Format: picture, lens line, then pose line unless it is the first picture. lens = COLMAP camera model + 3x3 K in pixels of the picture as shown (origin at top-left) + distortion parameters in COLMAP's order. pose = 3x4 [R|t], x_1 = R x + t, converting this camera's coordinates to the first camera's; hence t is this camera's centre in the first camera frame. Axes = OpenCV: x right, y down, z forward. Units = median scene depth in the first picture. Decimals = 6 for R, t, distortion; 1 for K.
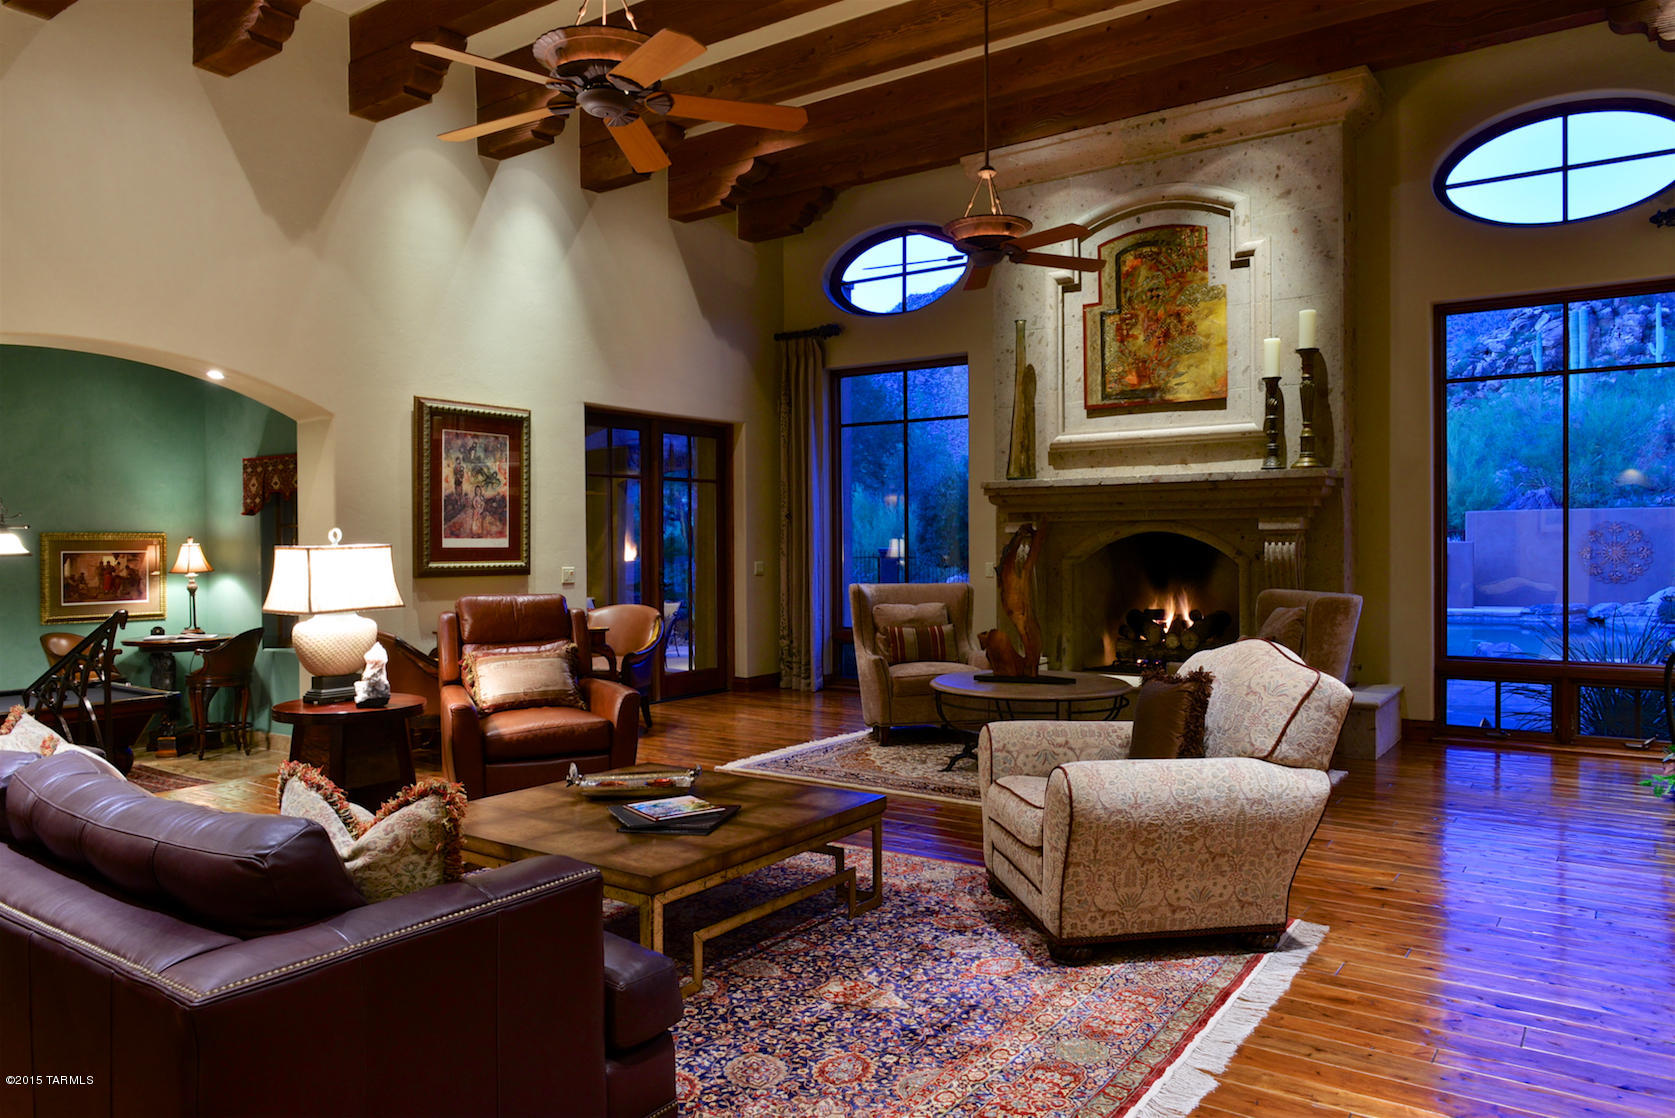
lens RADIAL K [[1141.0, 0, 852.8], [0, 1141.0, 556.0], [0, 0, 1]] dist [-0.024861, 0.000185]
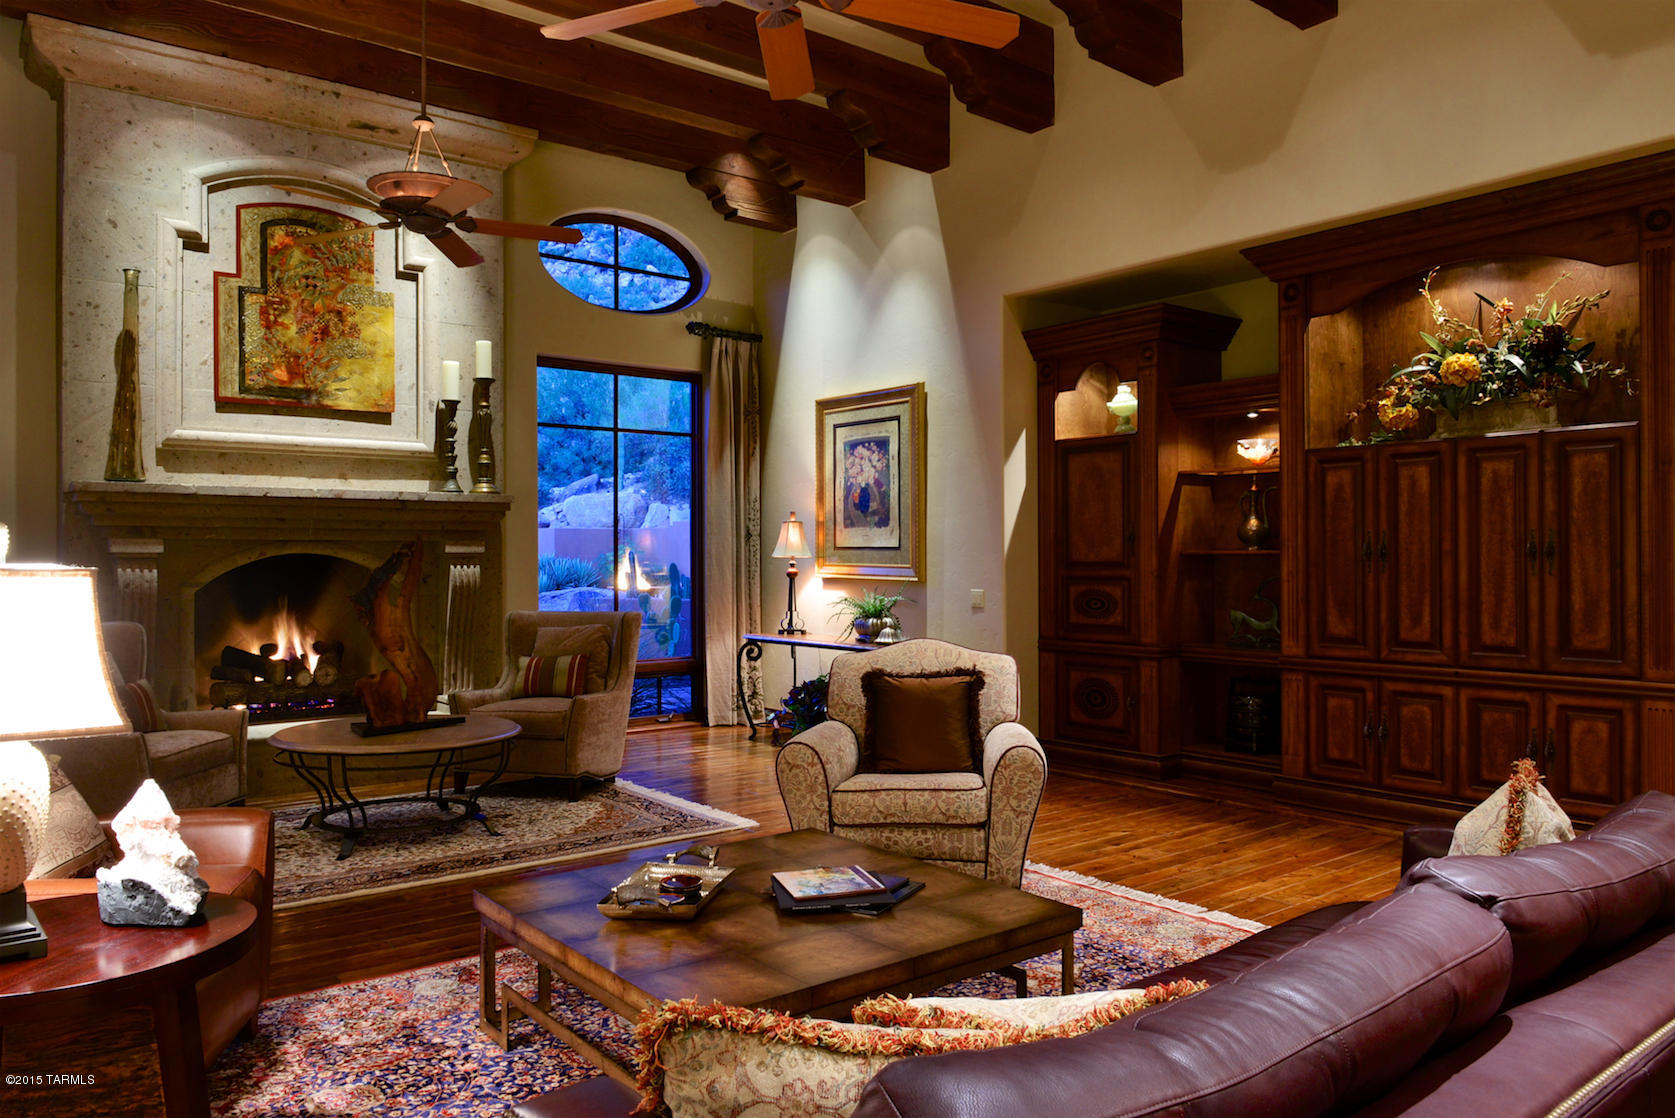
lens RADIAL K [[1141.0, 0, 842.8], [0, 1141.0, 557.6], [0, 0, 1]] dist [-0.024861, 0.000185]
pose [[0.286494, 0.008369, 0.958046, -0.459141], [0.012891, 0.999838, -0.012589, -0.001972], [-0.957995, 0.015957, 0.286339, 0.364067]]
